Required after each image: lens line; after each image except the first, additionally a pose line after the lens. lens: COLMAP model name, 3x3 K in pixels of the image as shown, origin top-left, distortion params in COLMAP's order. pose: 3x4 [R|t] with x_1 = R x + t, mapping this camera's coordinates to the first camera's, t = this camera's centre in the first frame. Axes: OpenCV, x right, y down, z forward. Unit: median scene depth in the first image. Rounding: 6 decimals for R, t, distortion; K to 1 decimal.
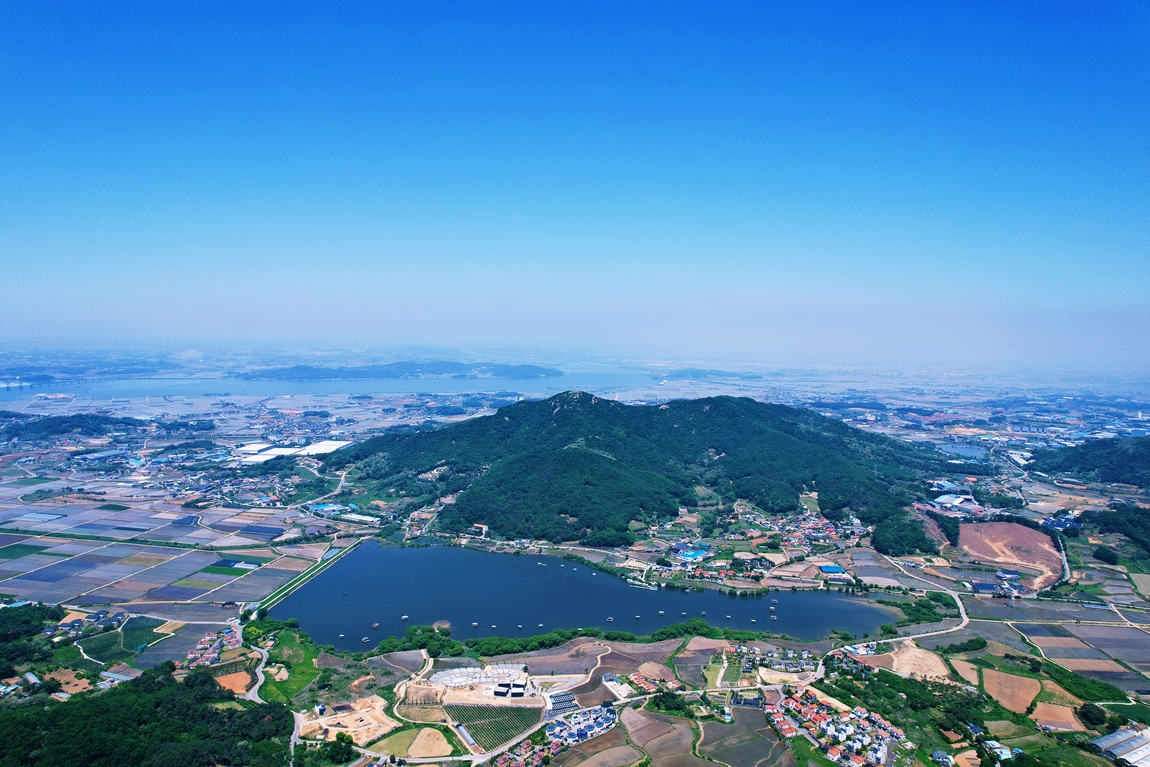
lens RADIAL K [[735.7, 0, 573.5], [0, 735.7, 382.3], [0, 0, 1]] dist [-0.080740, 0.074799]
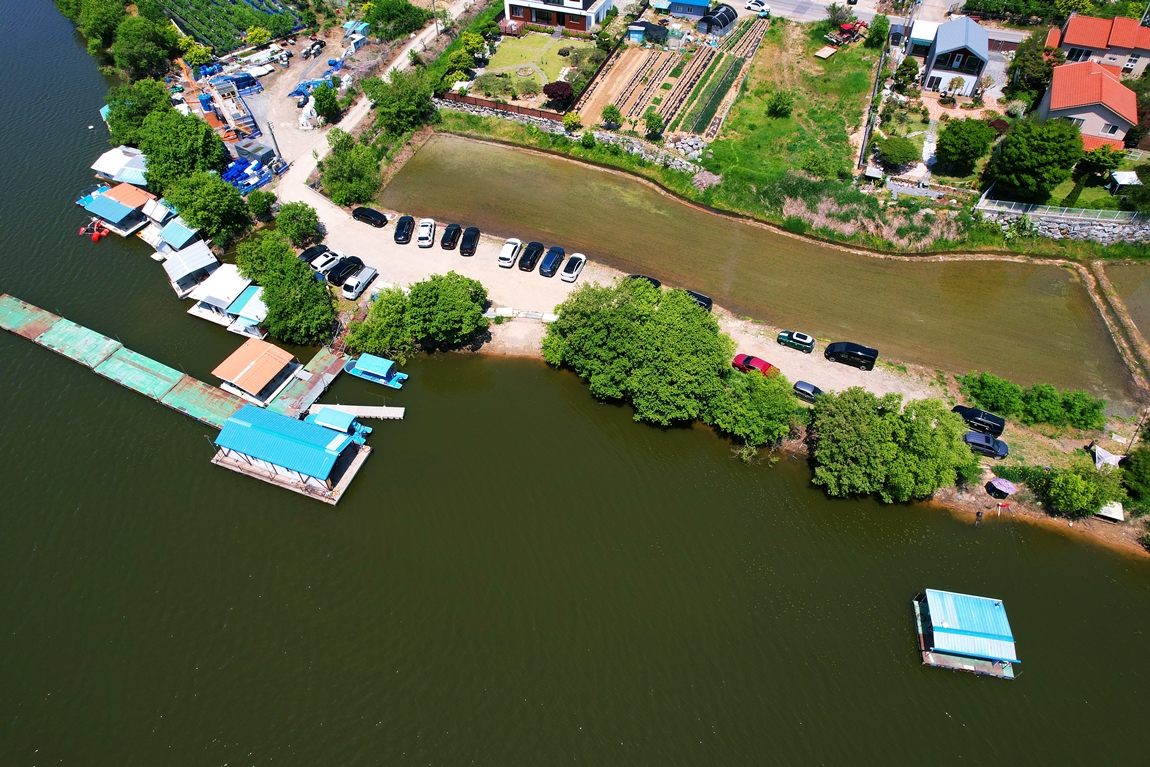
lens RADIAL K [[735.7, 0, 573.5], [0, 735.7, 382.3], [0, 0, 1]] dist [-0.080740, 0.074799]
pose [[0.994366, 0.071378, -0.078364, 0.117476], [0.004216, 0.712075, 0.702091, 0.212900], [0.105914, -0.698466, 0.707762, 0.850461]]
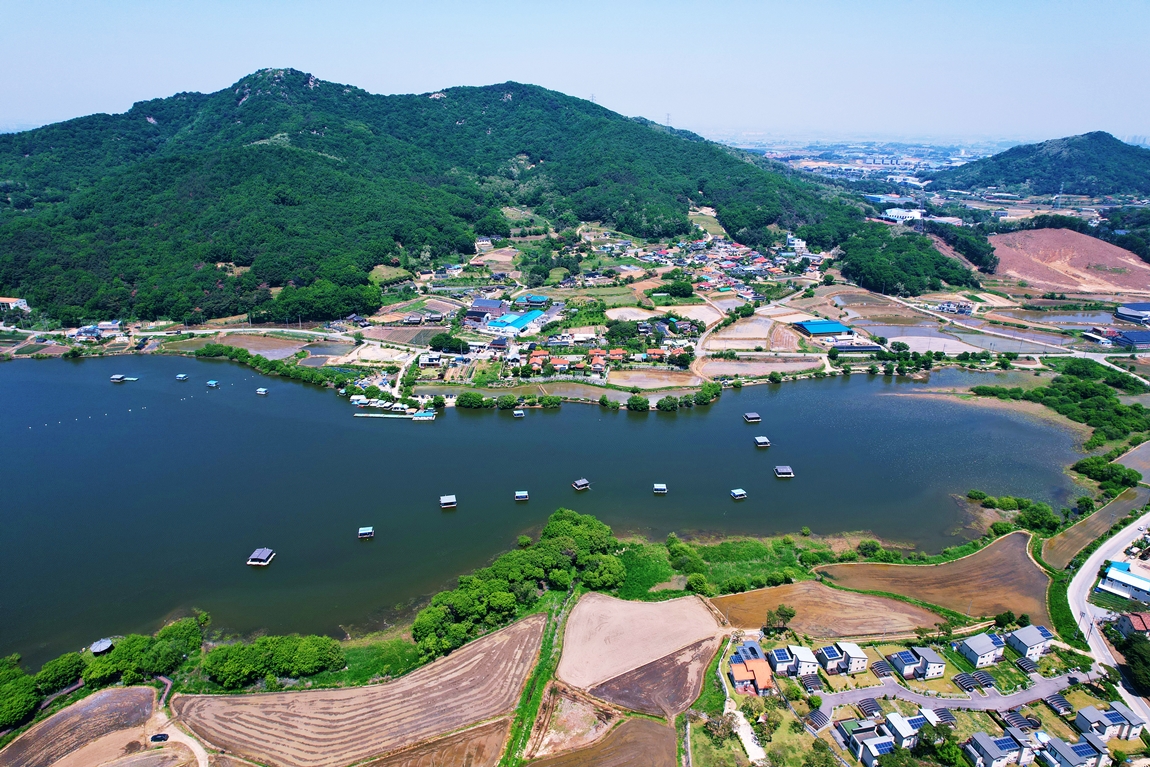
lens RADIAL K [[735.7, 0, 573.5], [0, 735.7, 382.3], [0, 0, 1]] dist [-0.080740, 0.074799]
pose [[0.958305, -0.103383, 0.266390, 0.075642], [0.024712, 0.958748, 0.283181, 0.146913], [-0.284677, -0.264791, 0.921328, 0.575327]]
